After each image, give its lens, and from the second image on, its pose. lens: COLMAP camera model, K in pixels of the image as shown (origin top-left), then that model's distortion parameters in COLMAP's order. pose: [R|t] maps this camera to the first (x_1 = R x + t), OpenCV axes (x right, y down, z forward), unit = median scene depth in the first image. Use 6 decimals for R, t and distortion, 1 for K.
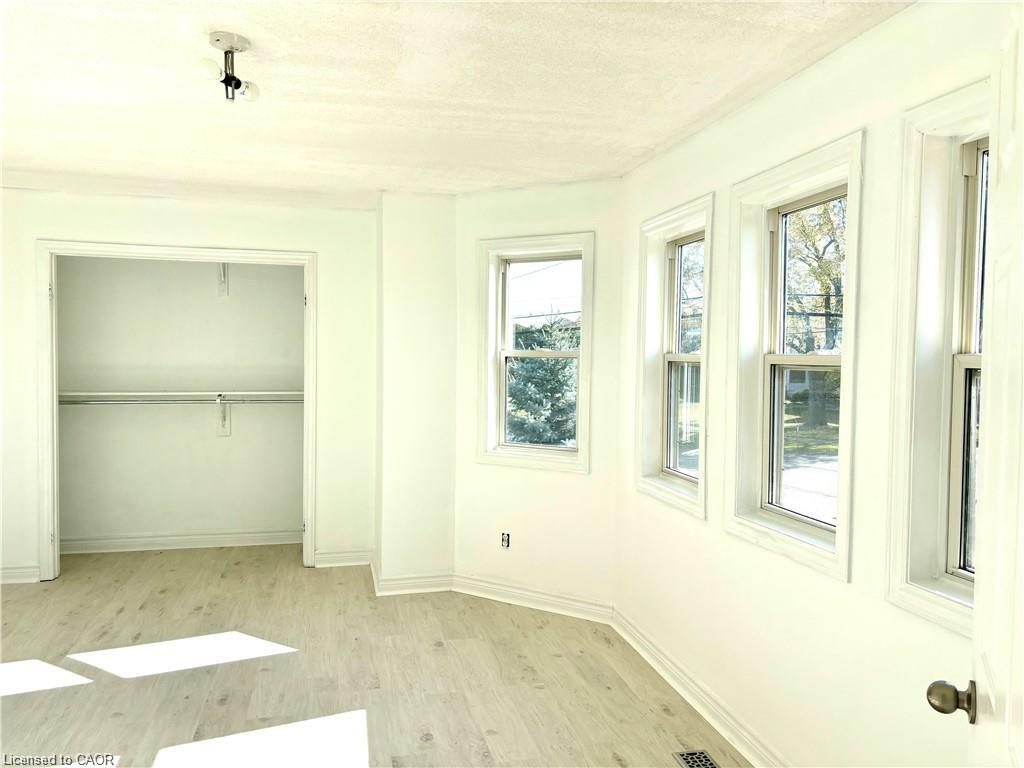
lens RADIAL K [[756.5, 0, 512.0], [0, 756.5, 384.0], [0, 0, 1]] dist [0.059409, -0.066754]
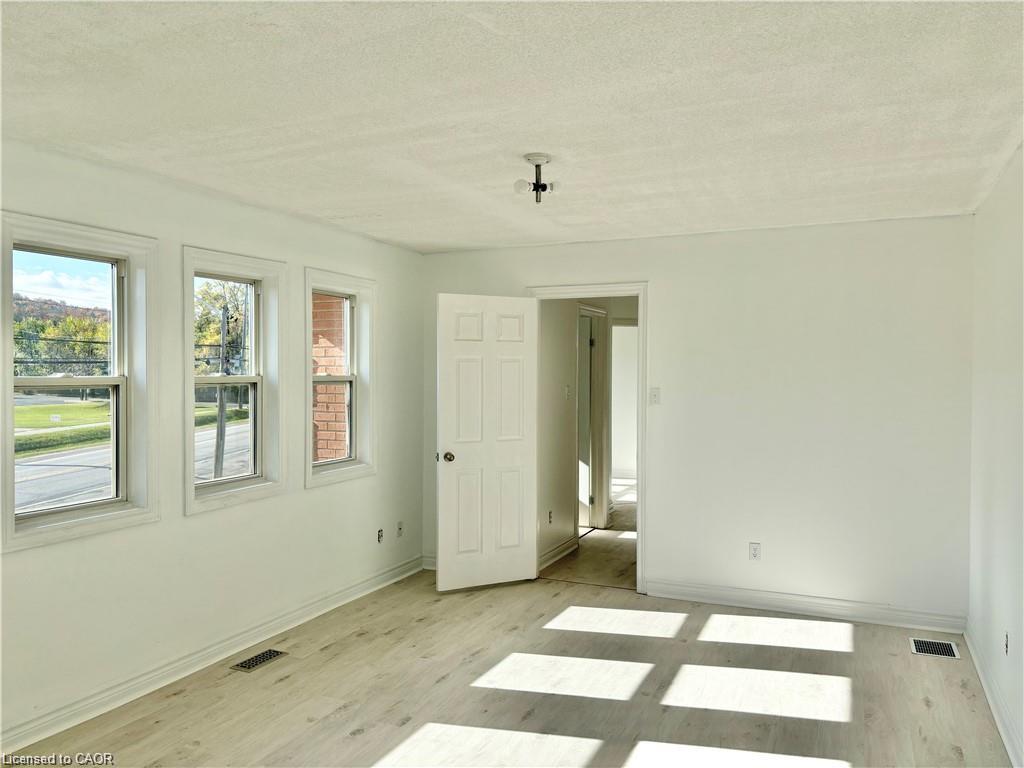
lens RADIAL K [[756.5, 0, 512.0], [0, 756.5, 384.0], [0, 0, 1]] dist [0.059409, -0.066754]
pose [[-0.782258, -0.032163, 0.622123, -0.922438], [0.007755, 0.998086, 0.061351, -0.099468], [-0.622906, 0.052817, -0.780512, 1.637162]]
